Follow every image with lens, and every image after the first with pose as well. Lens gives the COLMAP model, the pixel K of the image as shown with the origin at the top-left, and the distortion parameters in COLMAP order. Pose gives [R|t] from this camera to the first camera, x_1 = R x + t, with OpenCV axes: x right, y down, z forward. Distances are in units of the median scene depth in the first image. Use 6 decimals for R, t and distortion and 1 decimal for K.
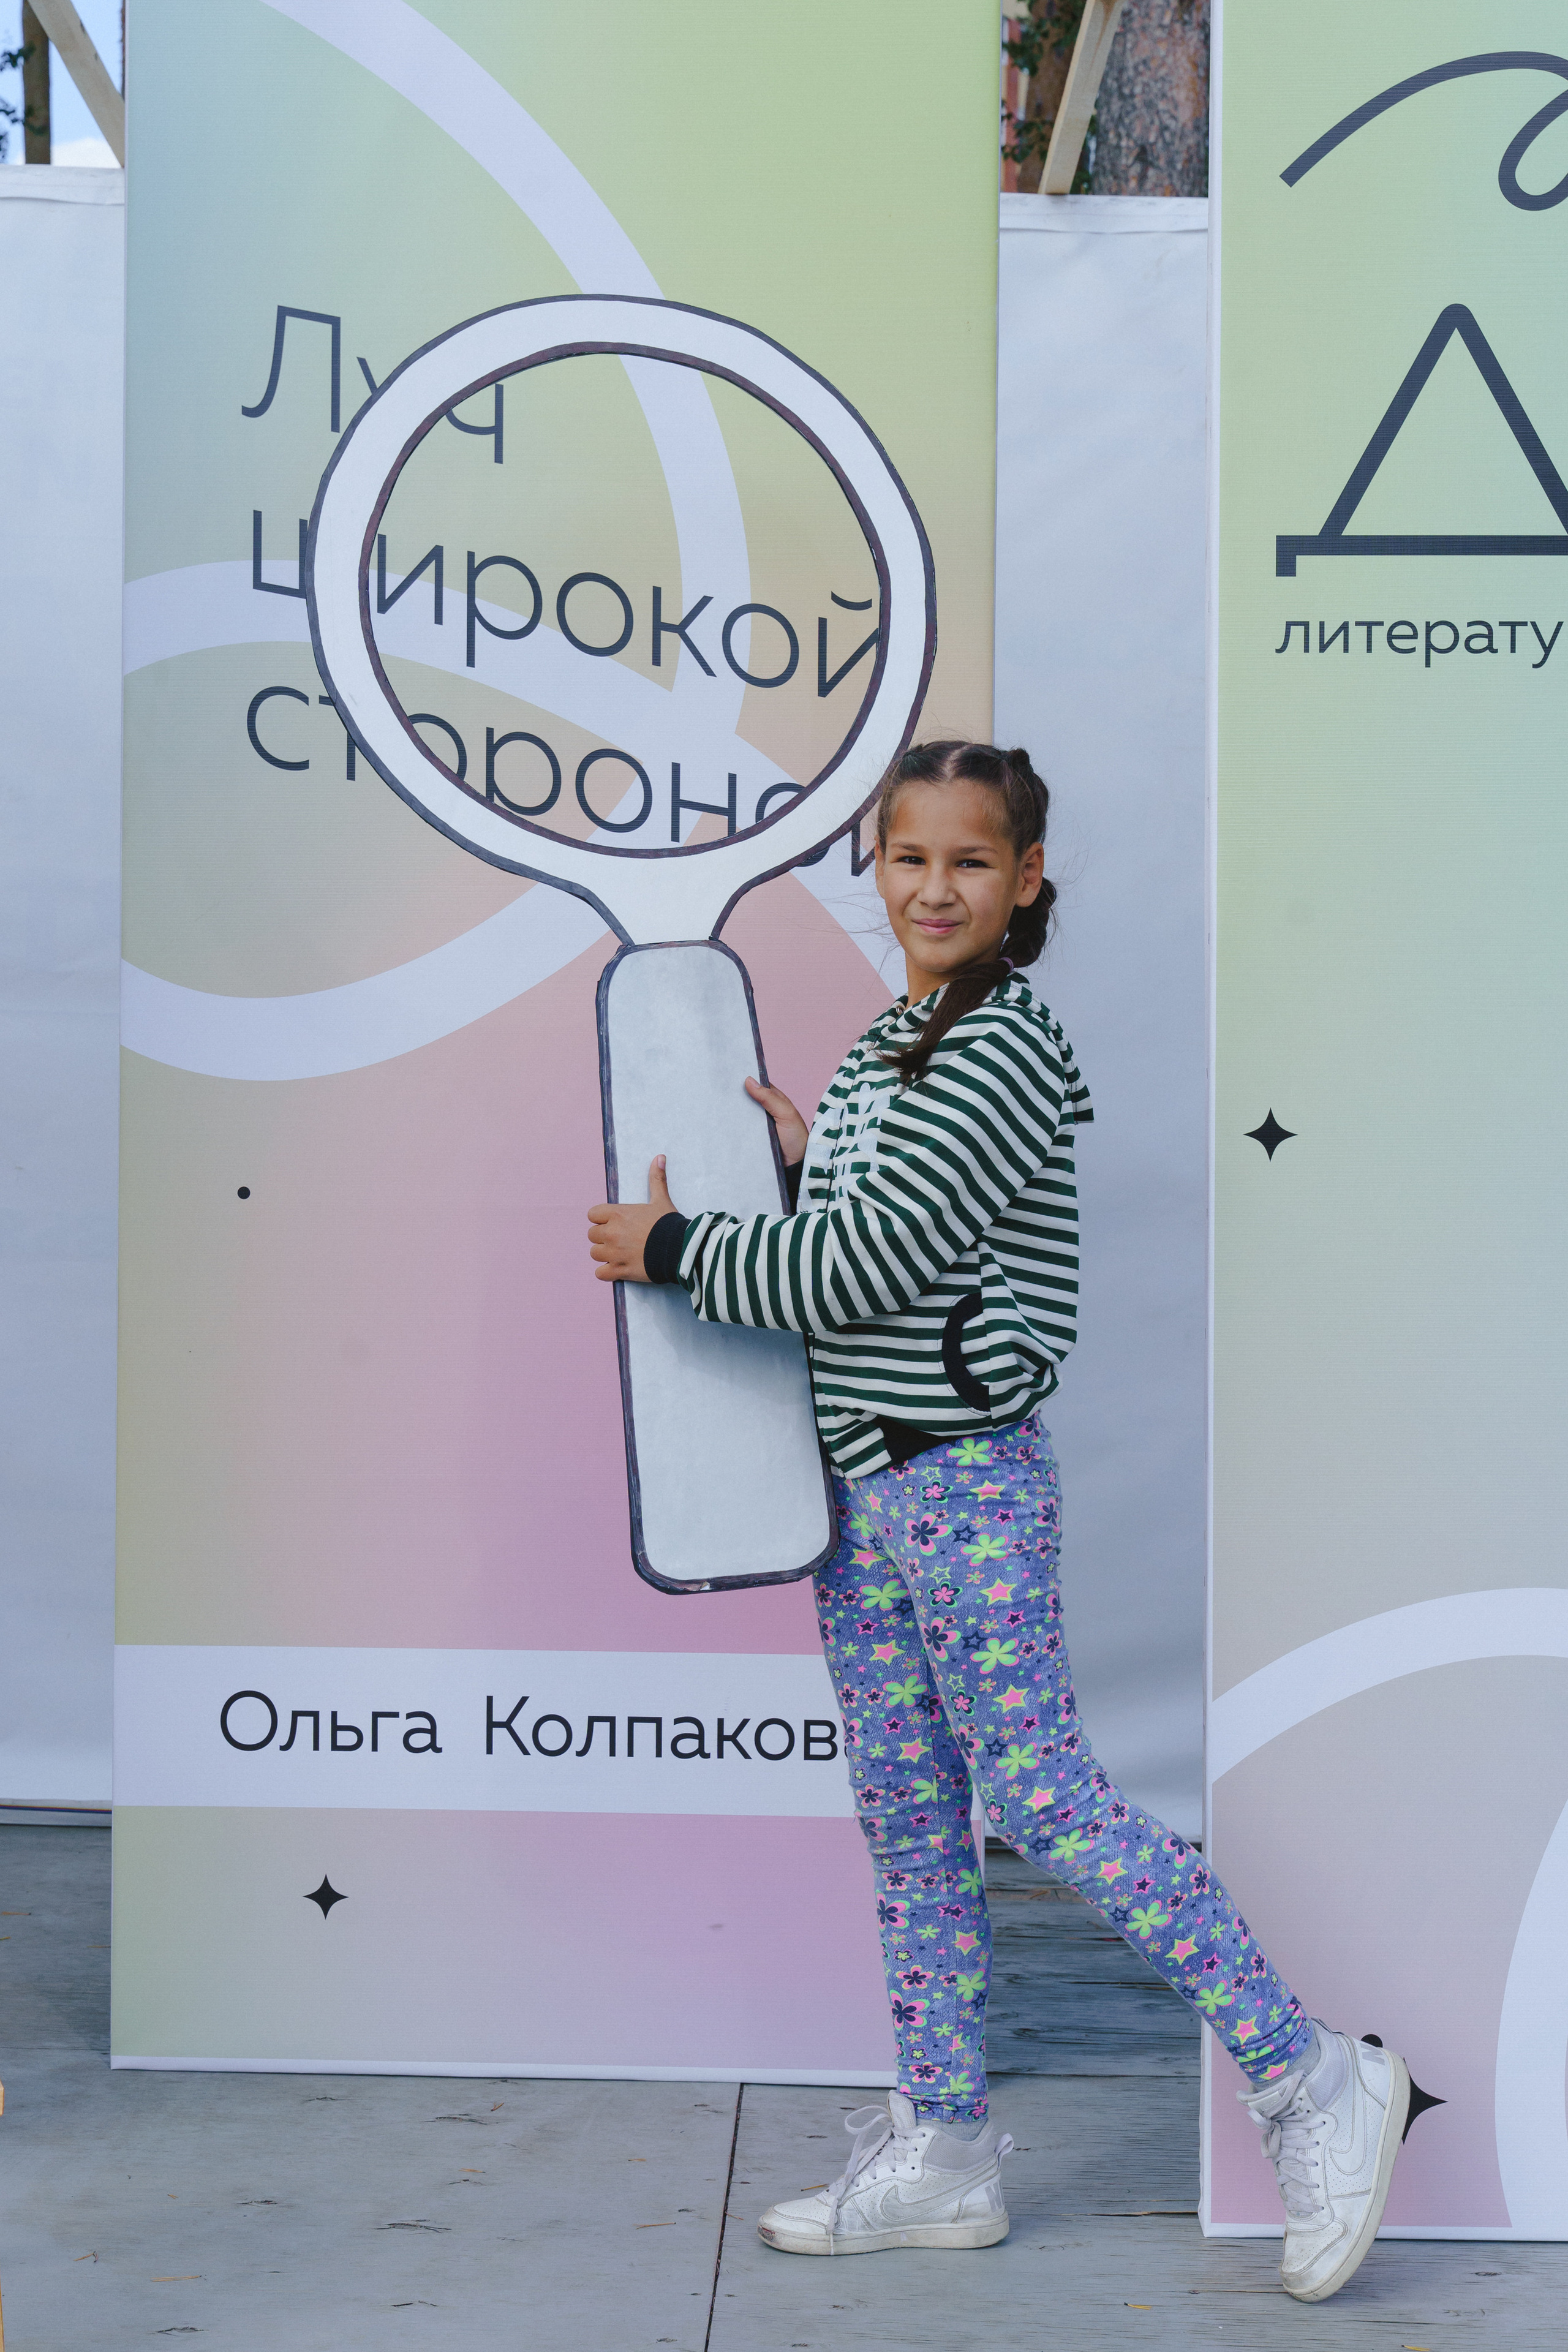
lens RADIAL K [[3144.9, 0, 768.2], [0, 3144.9, 1193.7], [0, 0, 1]] dist [0.003757, 0.000000]
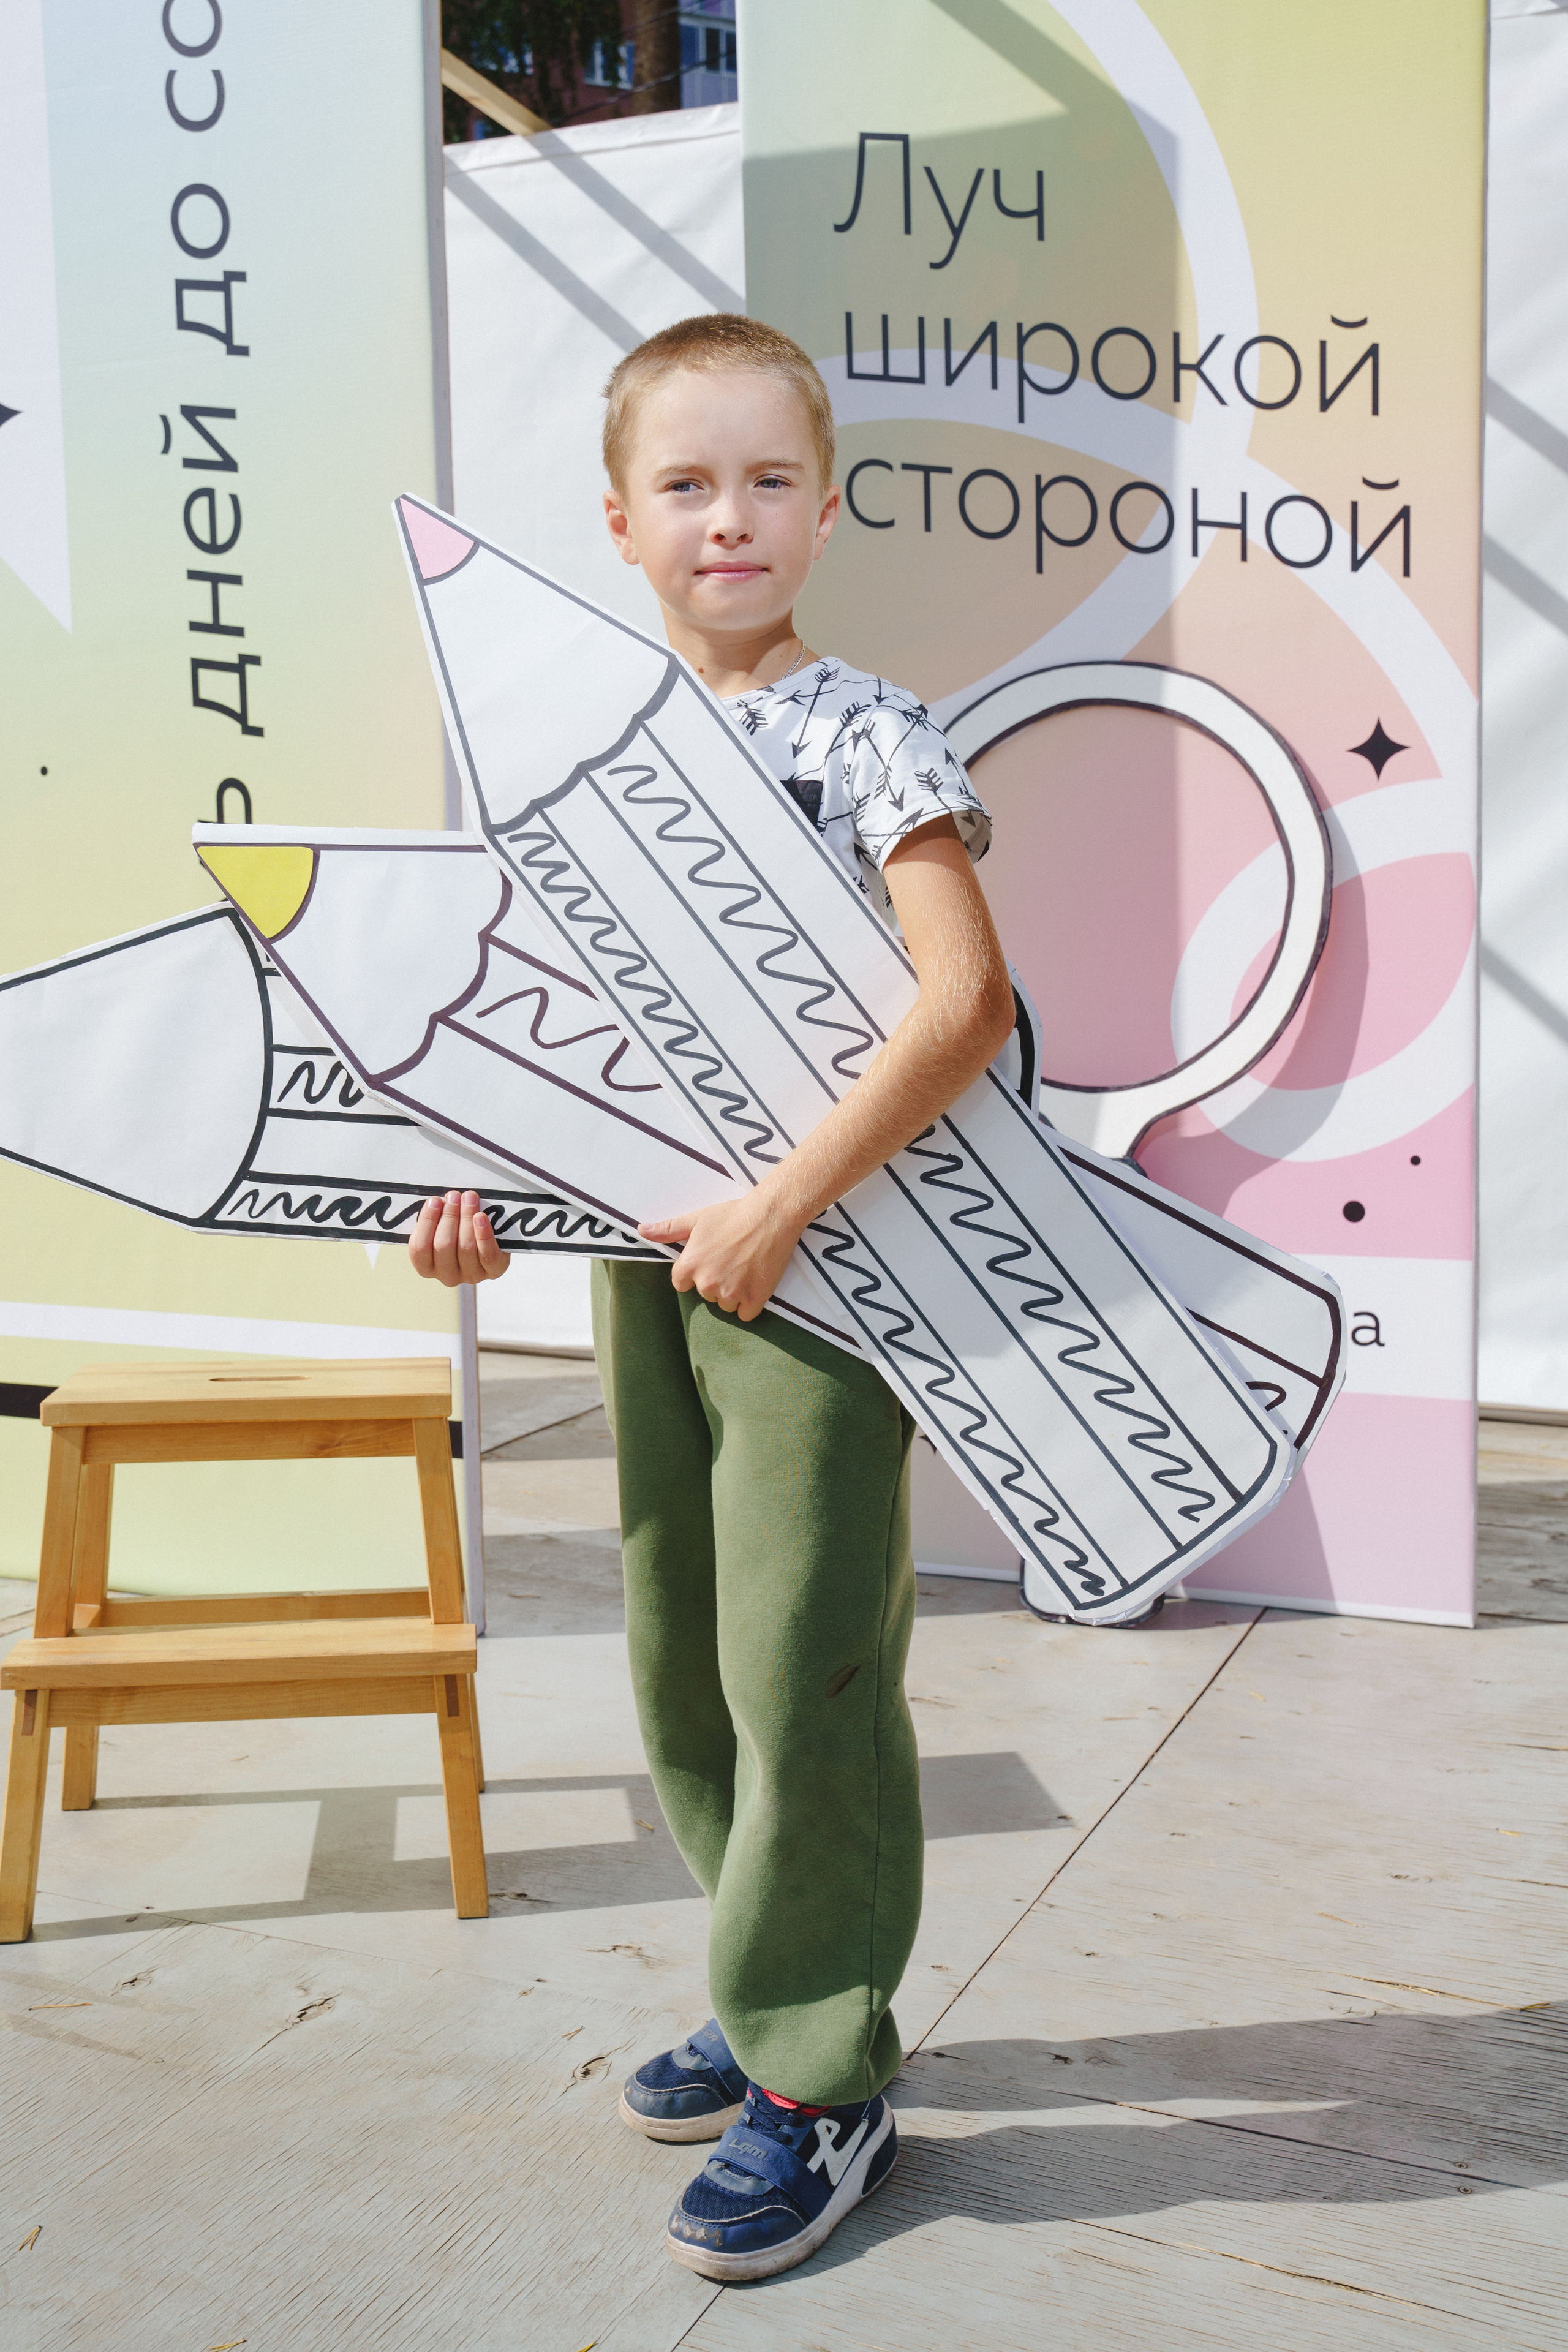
lens RADIAL K [[2236.5, 0, 757.6], [0, 2236.5, 1196.5], [0, 0, 1]] dist [0.001526, 0.000000]
pose [[0.928299, 0.007830, -0.371752, 0.128608], [0.035210, 0.993435, 0.108846, 0.026499], [0.370163, -0.114131, 0.921929, 0.153249]]
